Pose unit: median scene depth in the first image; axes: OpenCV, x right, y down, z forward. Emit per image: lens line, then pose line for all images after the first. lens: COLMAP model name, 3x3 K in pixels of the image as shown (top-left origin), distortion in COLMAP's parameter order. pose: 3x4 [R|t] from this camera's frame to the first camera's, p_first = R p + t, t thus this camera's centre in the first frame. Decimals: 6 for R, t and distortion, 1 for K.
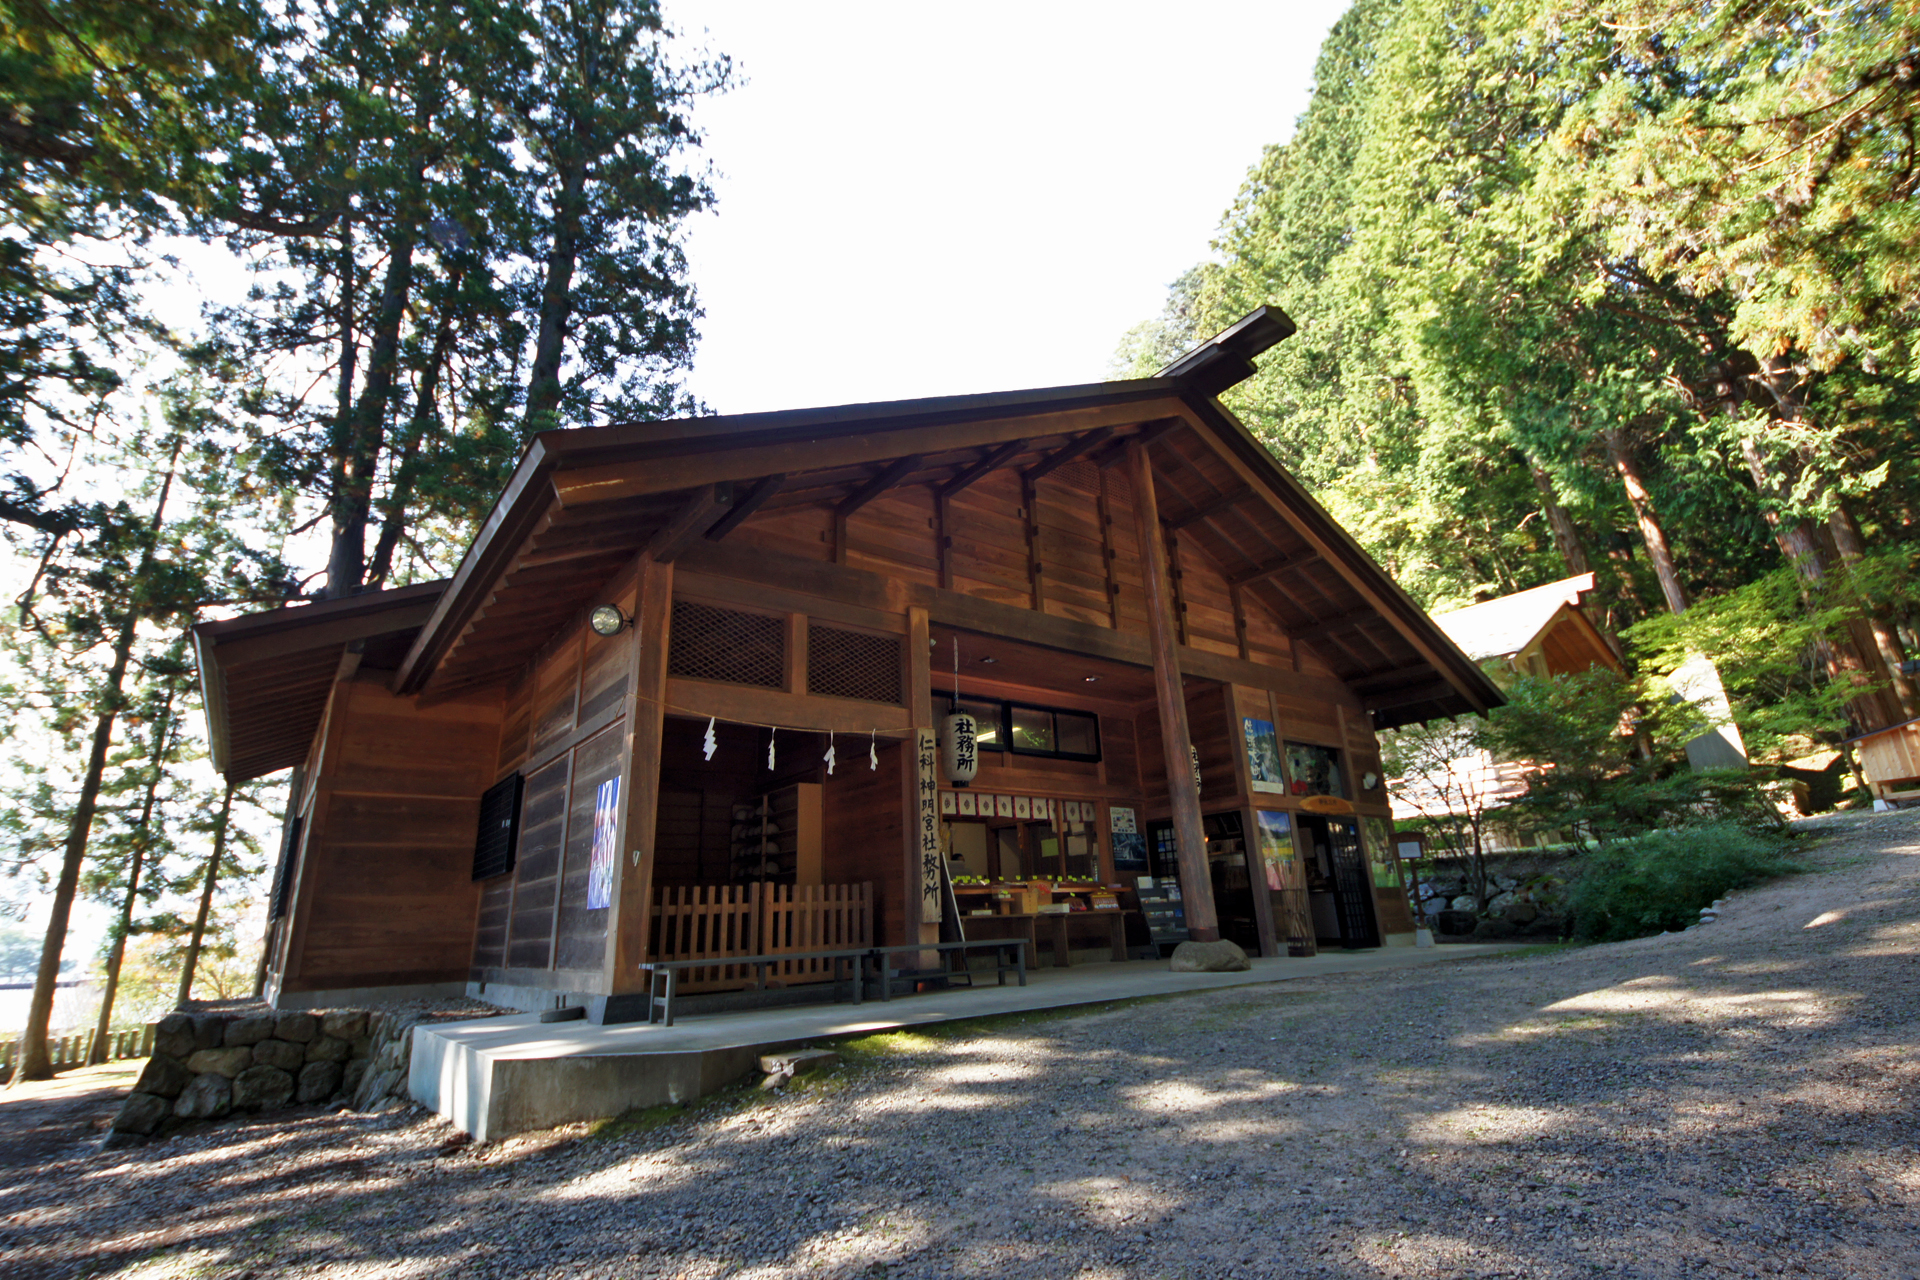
lens RADIAL K [[900.6, 0, 948.0], [0, 900.6, 640.7], [0, 0, 1]] dist [0.009883, -0.005874]
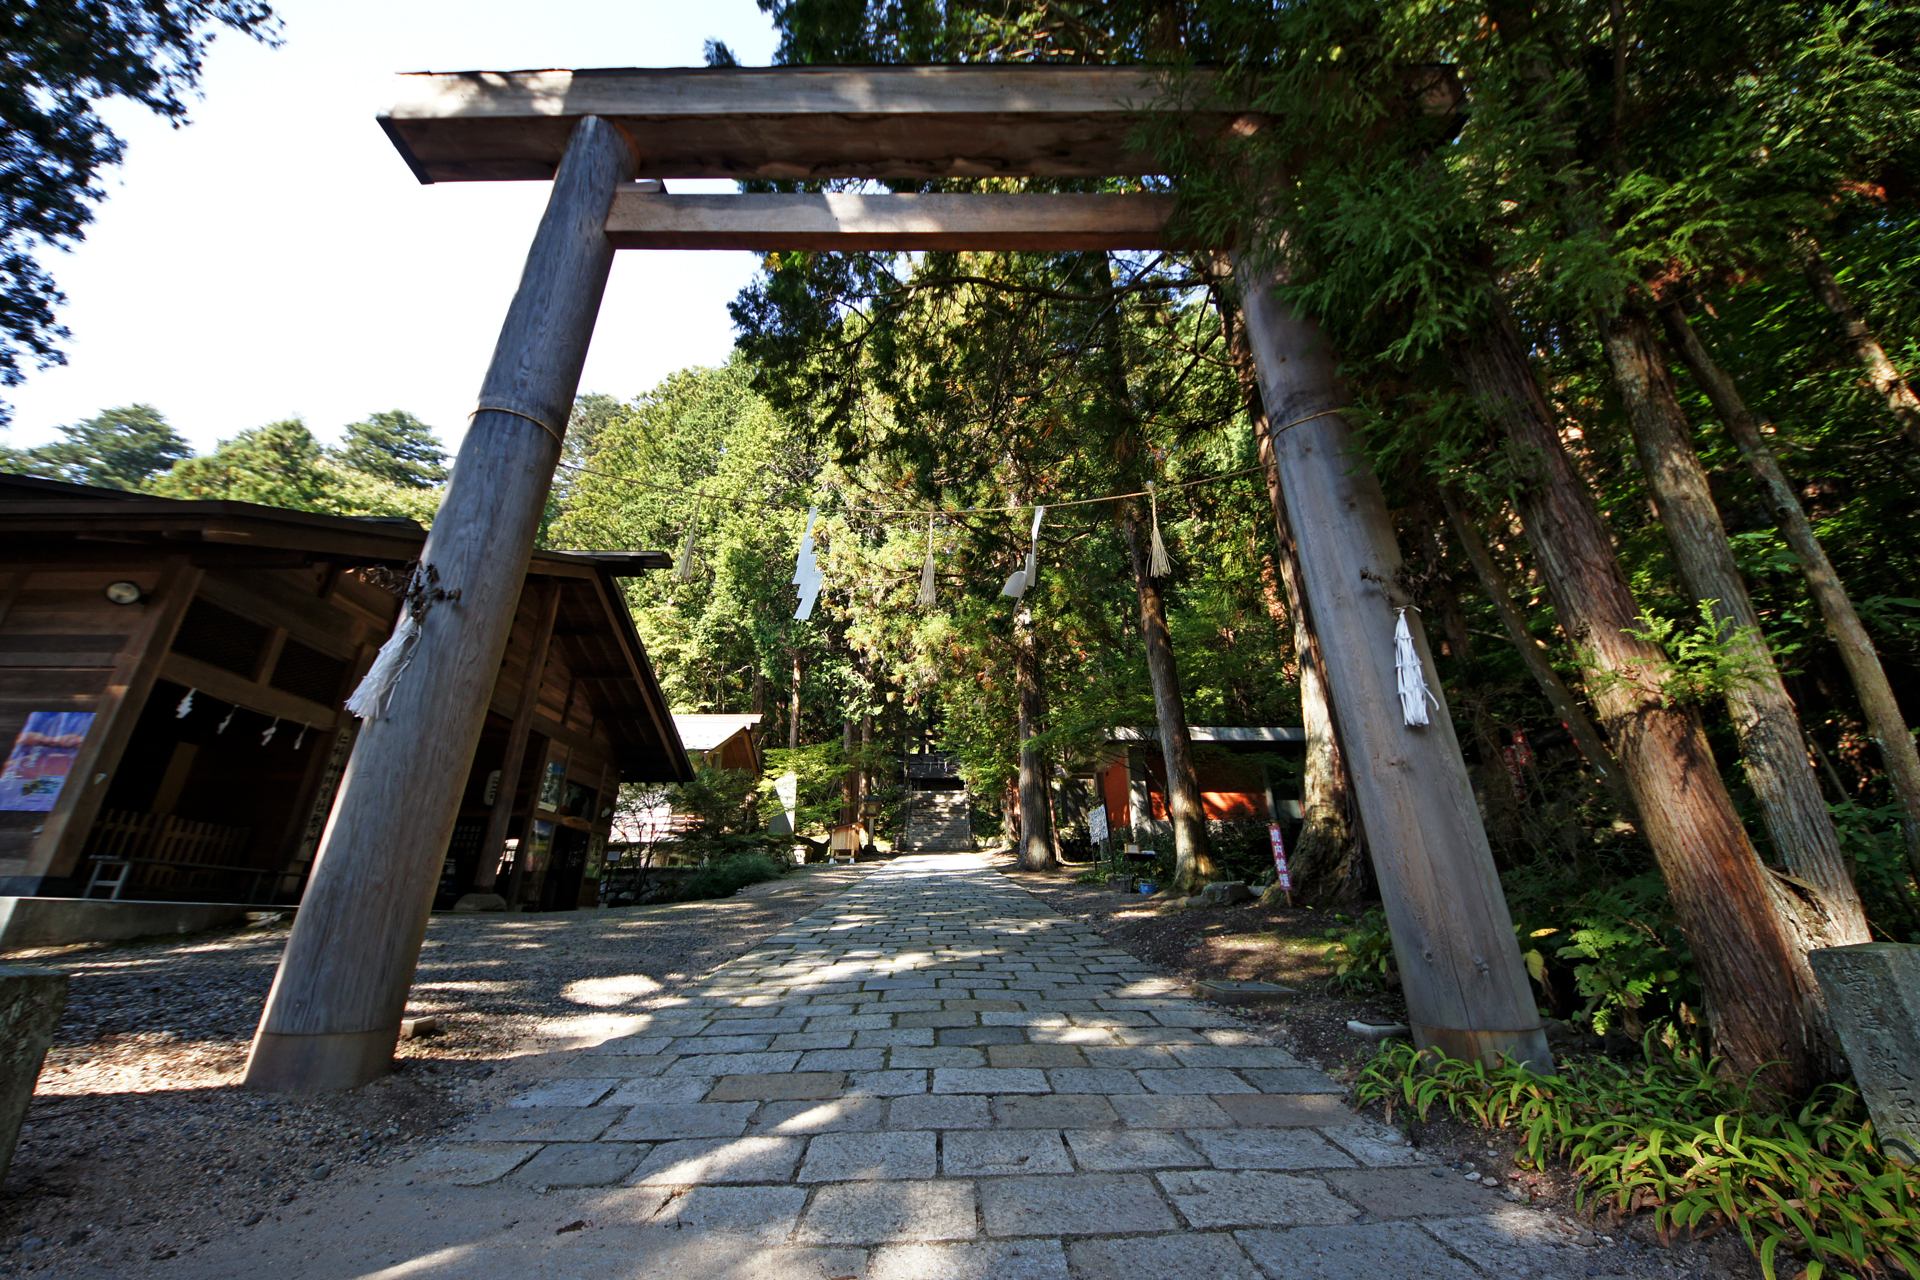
lens RADIAL K [[670.4, 0, 970.6], [0, 670.4, 623.8], [0, 0, 1]] dist [-0.005686, -0.004159]
pose [[0.569082, 0.362752, 0.737941, -0.124252], [-0.263294, 0.930569, -0.254397, -0.021165], [-0.778988, -0.049522, 0.625081, -0.183673]]
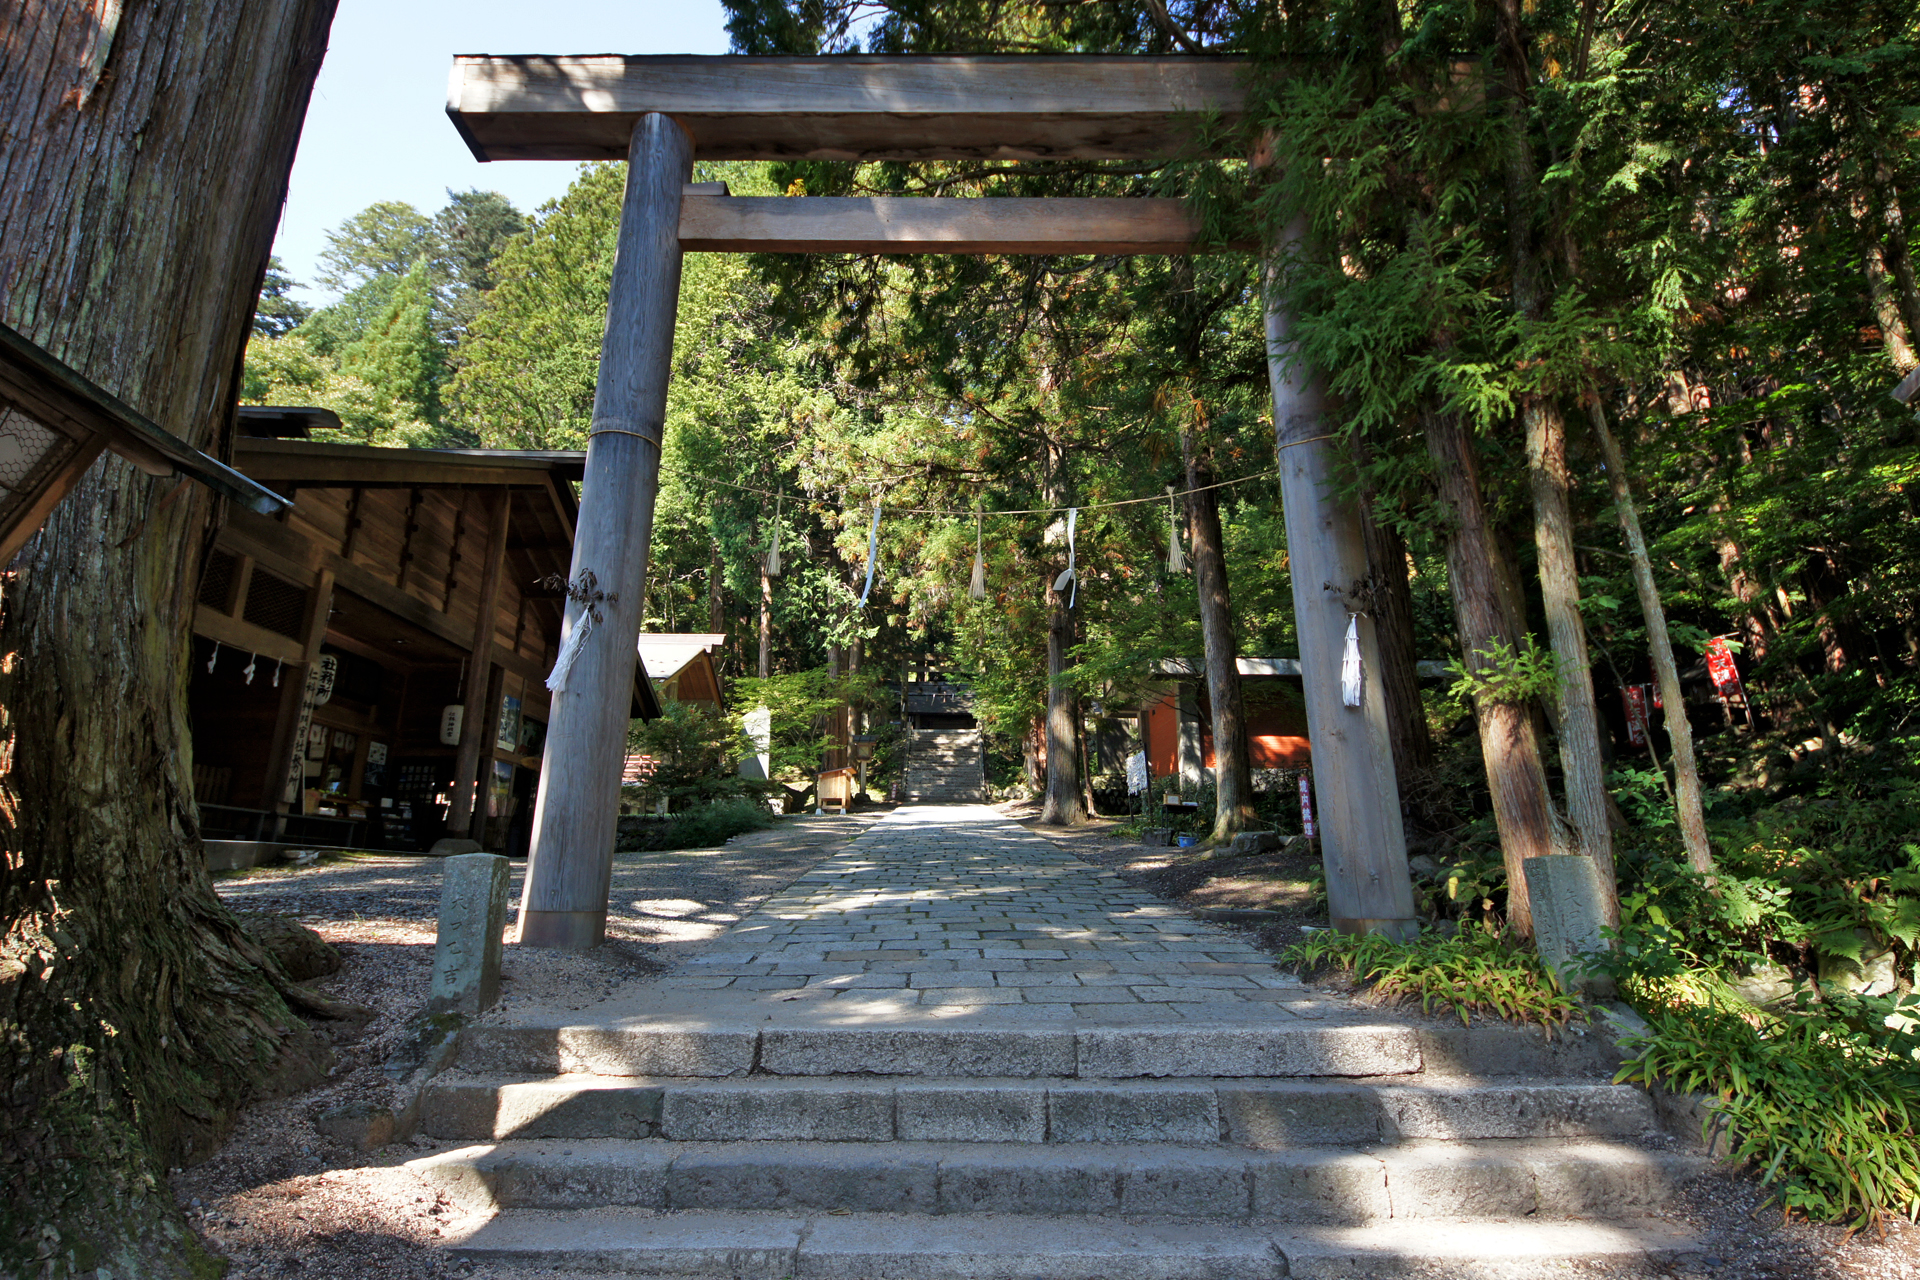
lens RADIAL K [[885.9, 0, 991.3], [0, 885.9, 630.6], [0, 0, 1]] dist [-0.014708, 0.000485]
pose [[0.558145, 0.267753, 0.785355, -0.204745], [-0.274382, 0.952814, -0.129845, -0.022281], [-0.783064, -0.143015, 0.605275, -0.231542]]
